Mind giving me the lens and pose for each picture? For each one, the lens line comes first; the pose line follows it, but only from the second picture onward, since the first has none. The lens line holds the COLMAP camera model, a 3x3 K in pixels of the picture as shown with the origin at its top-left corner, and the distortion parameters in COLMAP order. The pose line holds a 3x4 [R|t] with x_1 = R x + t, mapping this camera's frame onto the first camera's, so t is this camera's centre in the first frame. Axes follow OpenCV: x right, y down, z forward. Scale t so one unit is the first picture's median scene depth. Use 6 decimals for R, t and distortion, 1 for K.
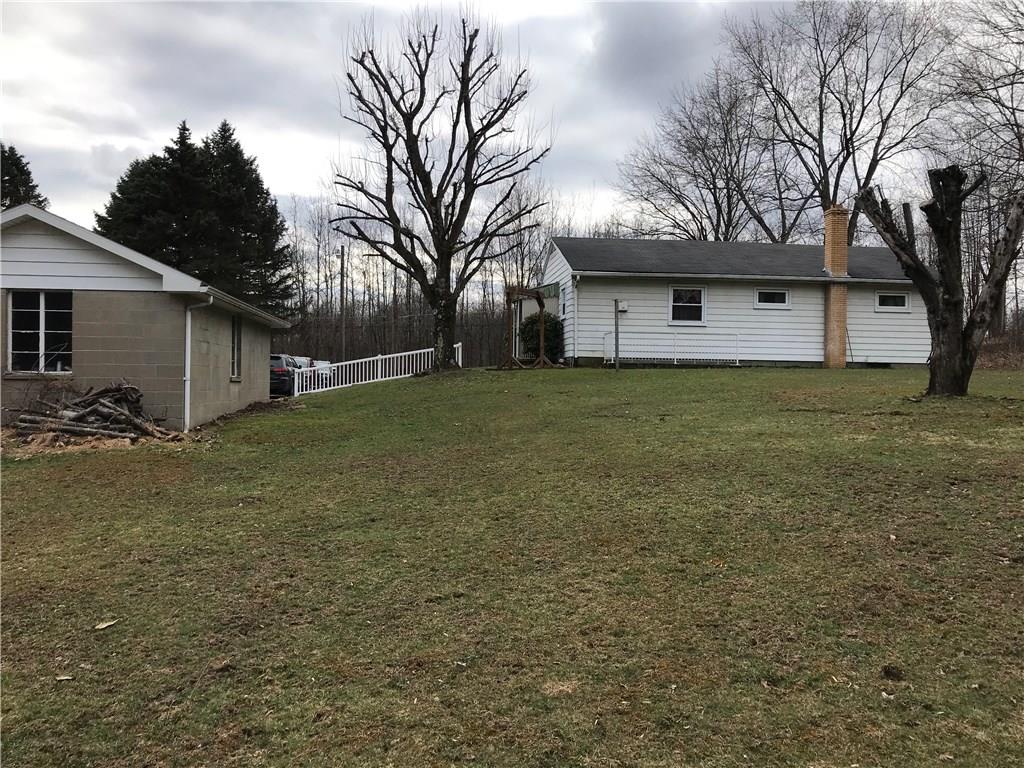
lens RADIAL K [[830.2, 0, 512.0], [0, 830.2, 384.0], [0, 0, 1]] dist [0.032651, -0.099299]
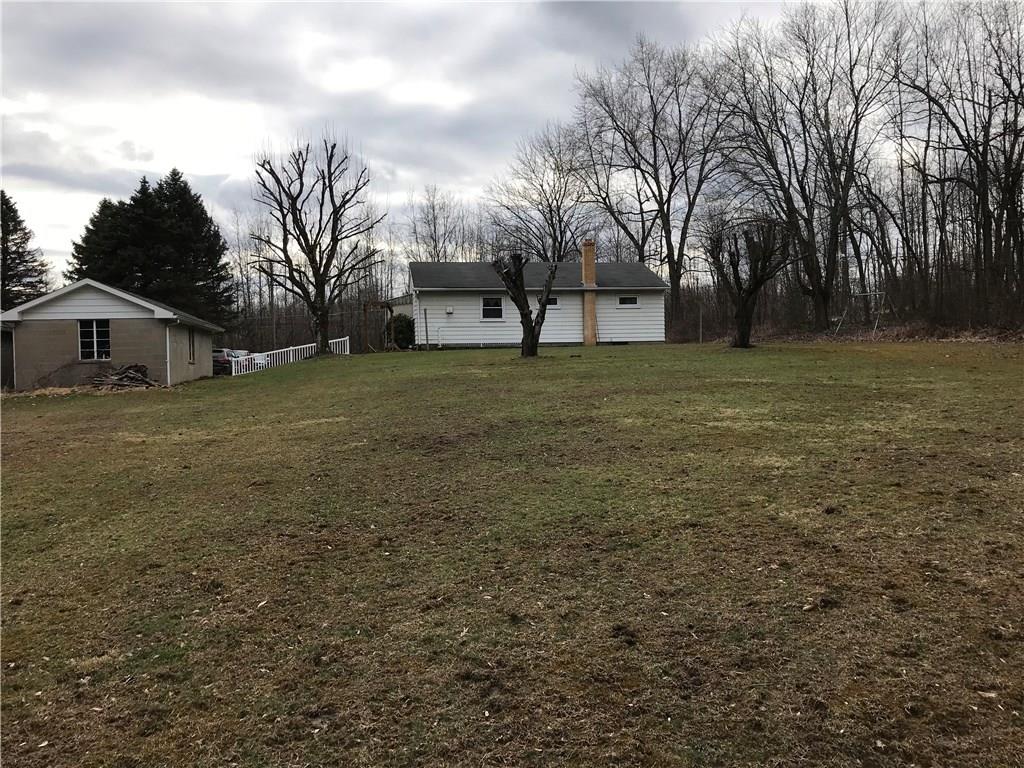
lens RADIAL K [[838.2, 0, 512.0], [0, 838.2, 384.0], [0, 0, 1]] dist [0.000900, -0.002438]
pose [[0.998412, -0.032294, 0.046164, 0.196865], [0.031686, 0.999402, 0.013842, 0.027394], [-0.046583, -0.012357, 0.998838, -0.606195]]
